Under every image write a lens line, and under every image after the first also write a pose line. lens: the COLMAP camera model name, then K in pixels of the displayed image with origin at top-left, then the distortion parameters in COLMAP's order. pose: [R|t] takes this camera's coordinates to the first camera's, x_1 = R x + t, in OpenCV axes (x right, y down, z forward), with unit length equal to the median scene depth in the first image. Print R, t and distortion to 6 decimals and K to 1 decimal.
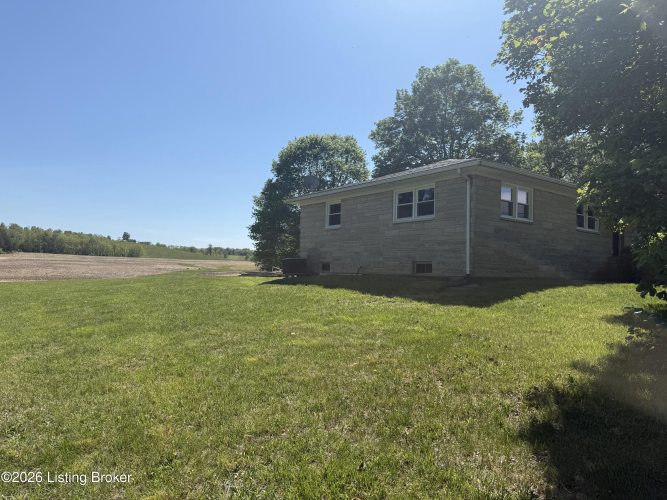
lens RADIAL K [[470.5, 0, 336.2], [0, 470.5, 250.8], [0, 0, 1]] dist [0.056612, -0.072733]
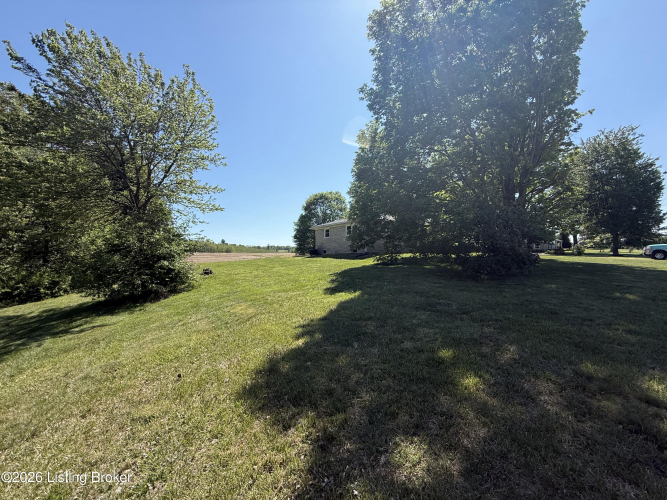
lens RADIAL K [[266.7, 0, 333.1], [0, 266.7, 250.4], [0, 0, 1]] dist [-0.003452, -0.000489]
pose [[0.999221, -0.033476, -0.020888, 0.023198], [0.033848, 0.999269, 0.017754, -0.000733], [0.020278, -0.018447, 0.999624, -0.223040]]
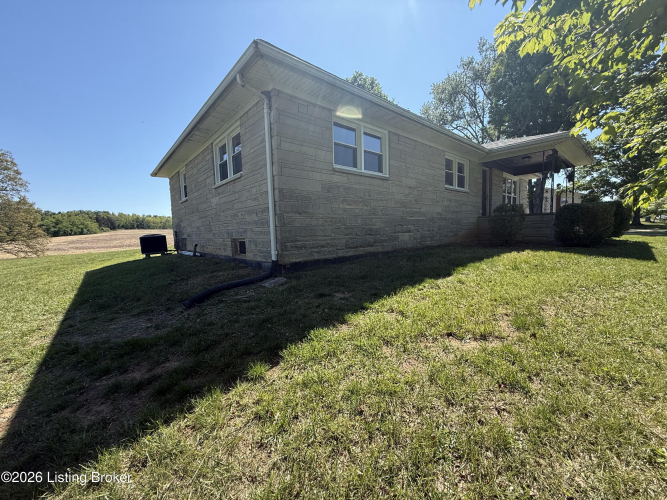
lens RADIAL K [[266.7, 0, 333.9], [0, 266.7, 250.2], [0, 0, 1]] dist [-0.003452, -0.000489]
pose [[0.996513, -0.059688, 0.058299, 0.097957], [0.052297, 0.991276, 0.120983, -0.000485], [-0.065012, -0.117512, 0.990941, 0.189111]]
